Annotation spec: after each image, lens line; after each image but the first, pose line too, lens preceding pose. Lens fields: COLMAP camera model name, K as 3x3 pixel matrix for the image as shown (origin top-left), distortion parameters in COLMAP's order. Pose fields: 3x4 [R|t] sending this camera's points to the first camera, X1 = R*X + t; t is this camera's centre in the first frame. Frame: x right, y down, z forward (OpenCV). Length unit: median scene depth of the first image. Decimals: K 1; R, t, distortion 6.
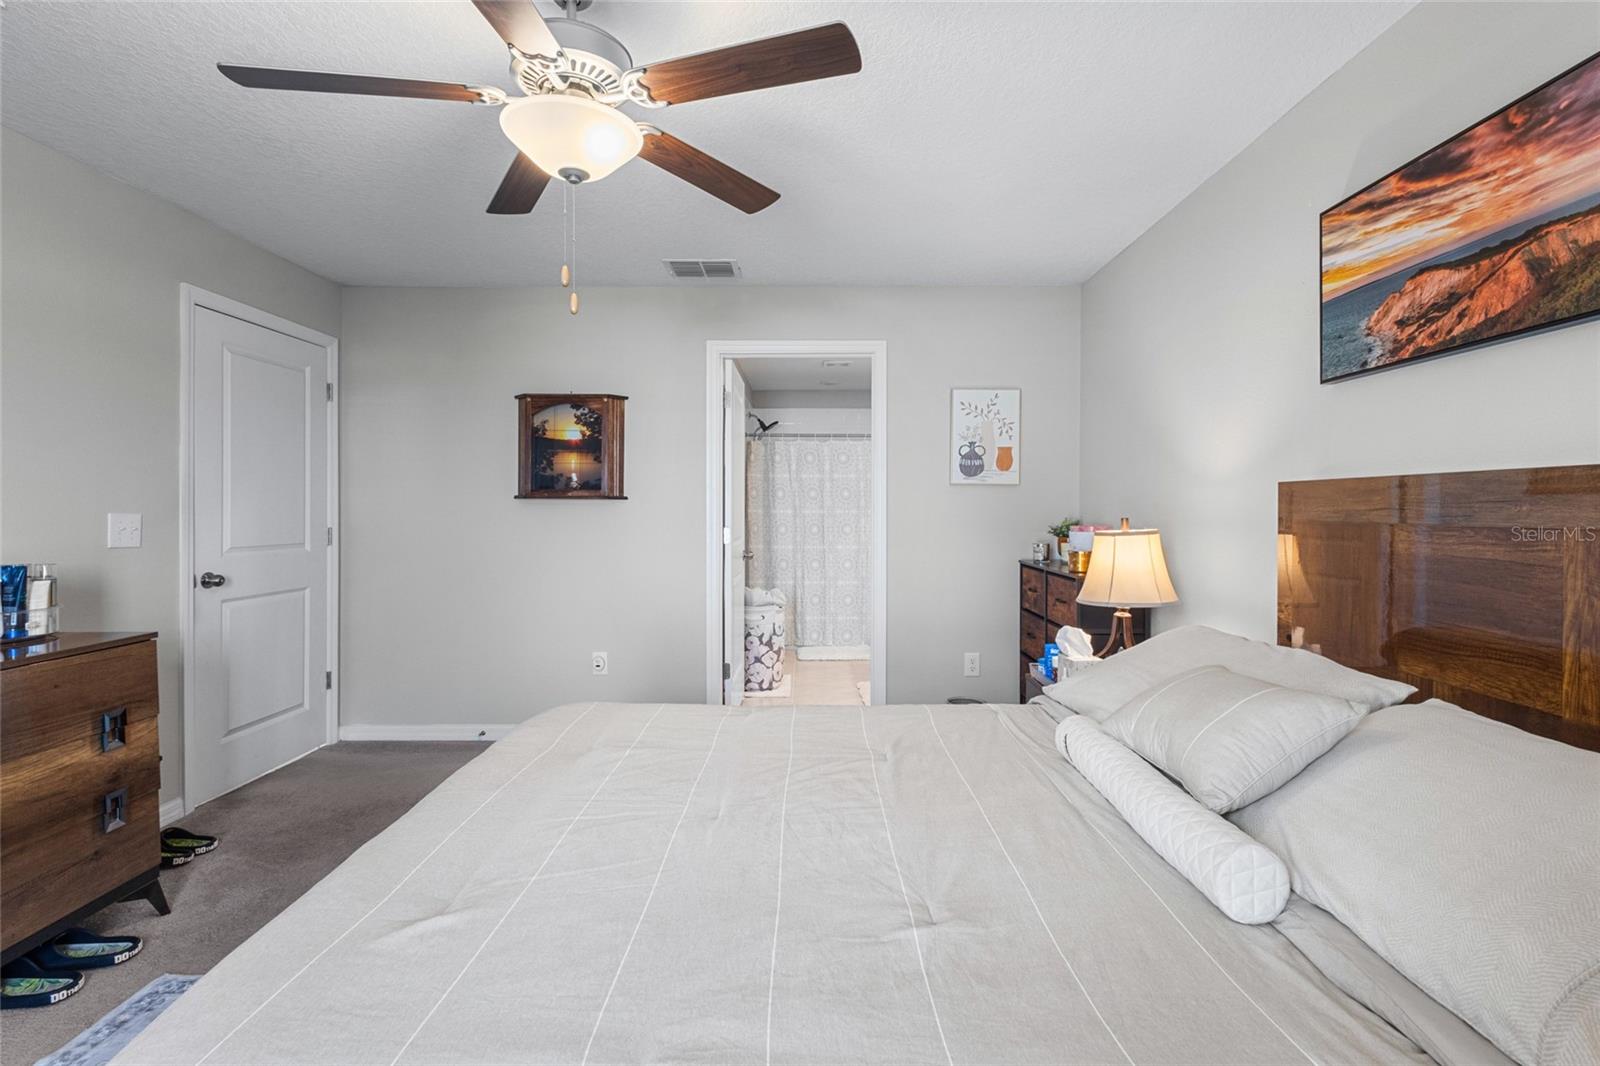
lens RADIAL K [[750.1, 0, 800.6], [0, 750.1, 527.2], [0, 0, 1]] dist [0.008145, 0.000216]
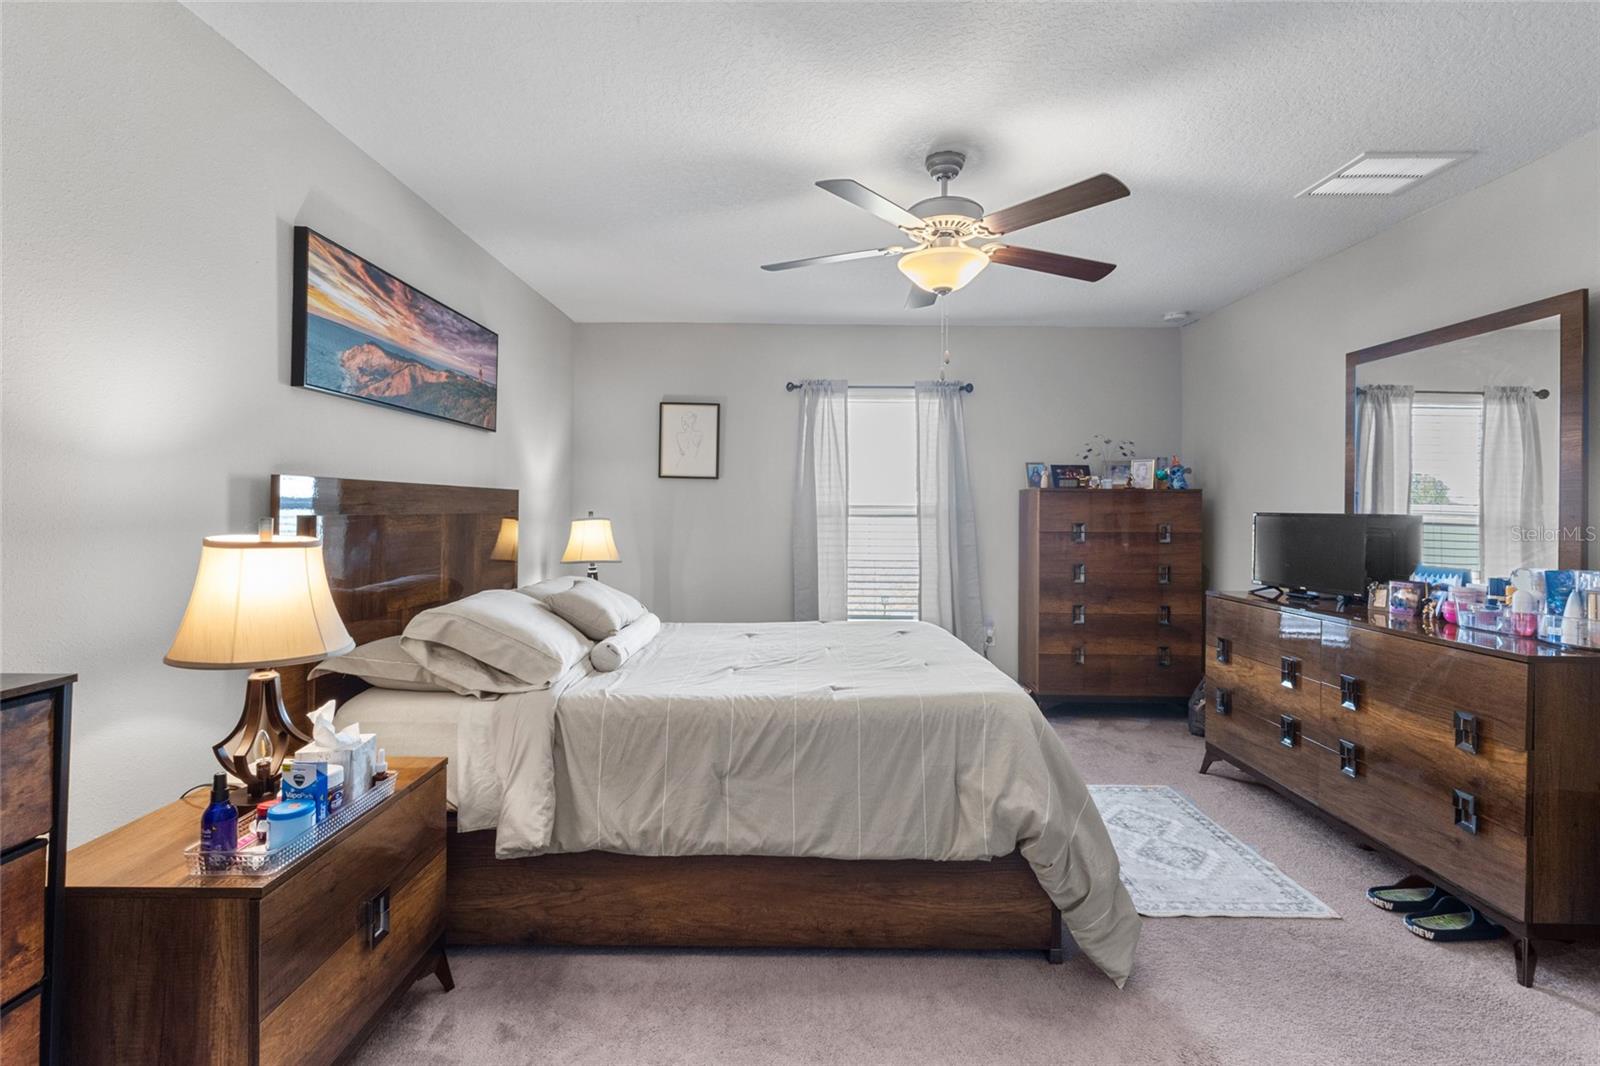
lens RADIAL K [[750.1, 0, 797.4], [0, 750.1, 509.8], [0, 0, 1]] dist [0.008145, 0.000216]
pose [[-0.999957, -0.009150, 0.001240, -0.011945], [-0.009116, 0.999632, 0.025535, -0.058789], [-0.001473, 0.025522, -0.999673, 2.476758]]
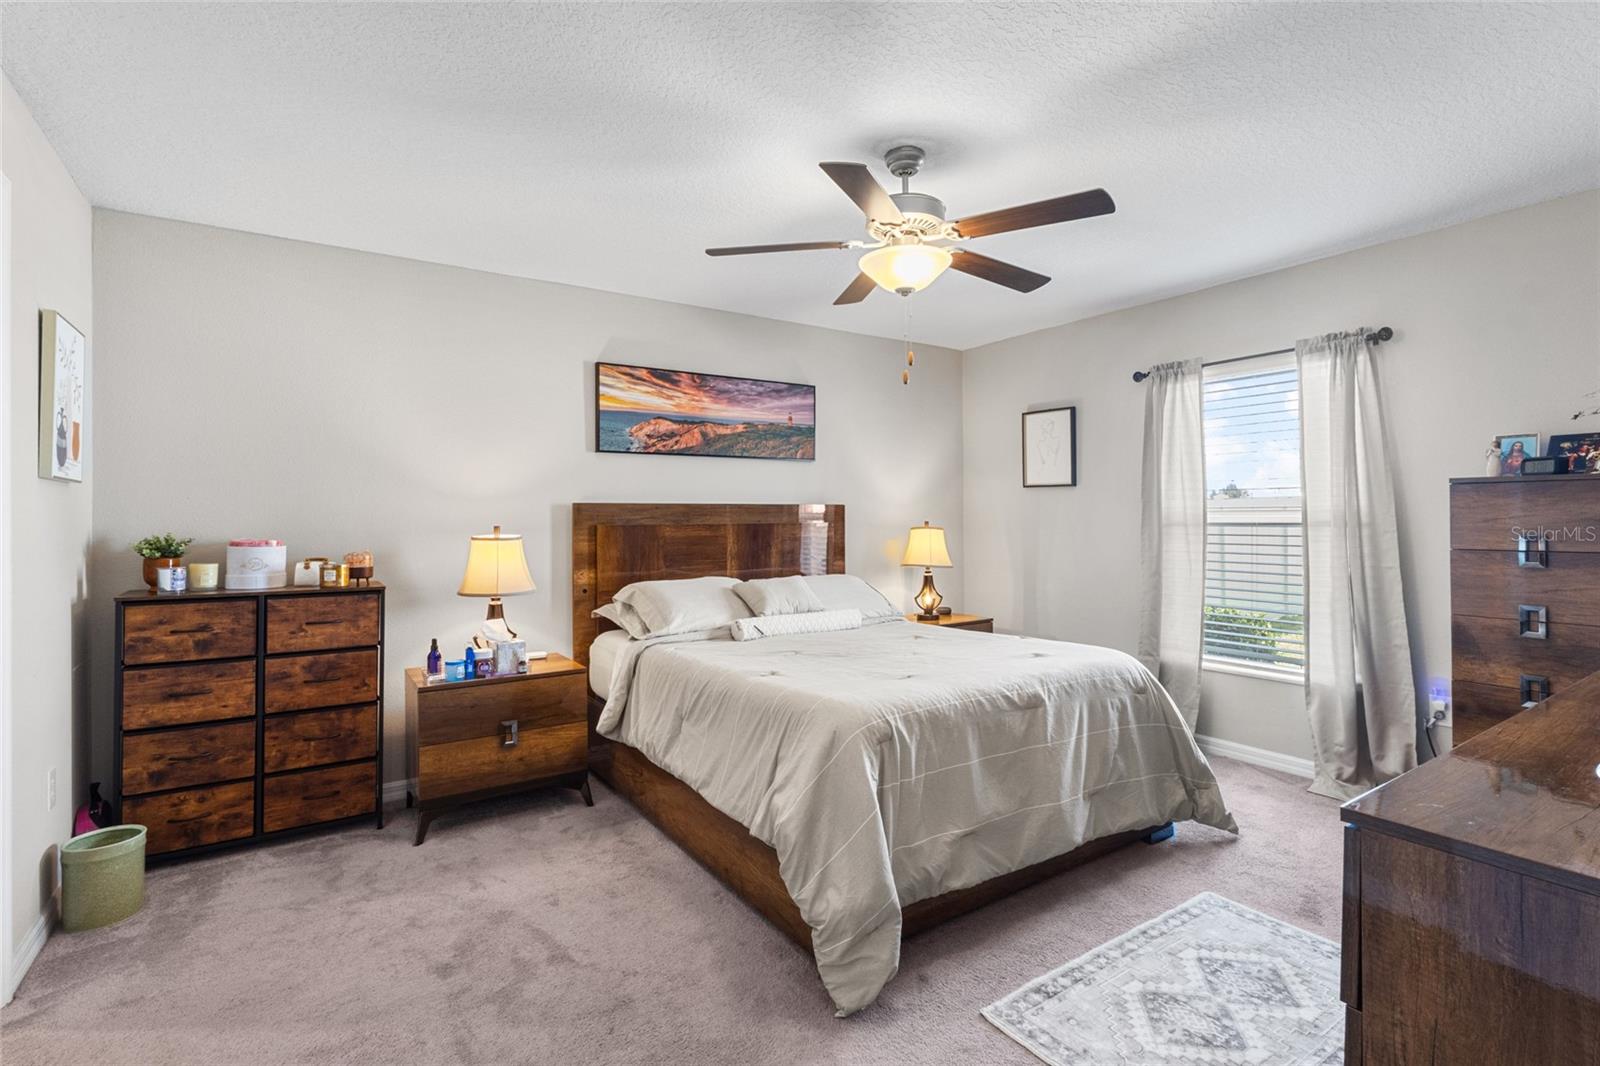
lens RADIAL K [[750.1, 0, 797.2], [0, 750.1, 520.9], [0, 0, 1]] dist [0.008145, 0.000216]
pose [[-0.558367, -0.001443, 0.829592, -1.372714], [0.023213, 0.999580, 0.017363, -0.046298], [-0.829269, 0.028952, -0.558099, 1.964896]]
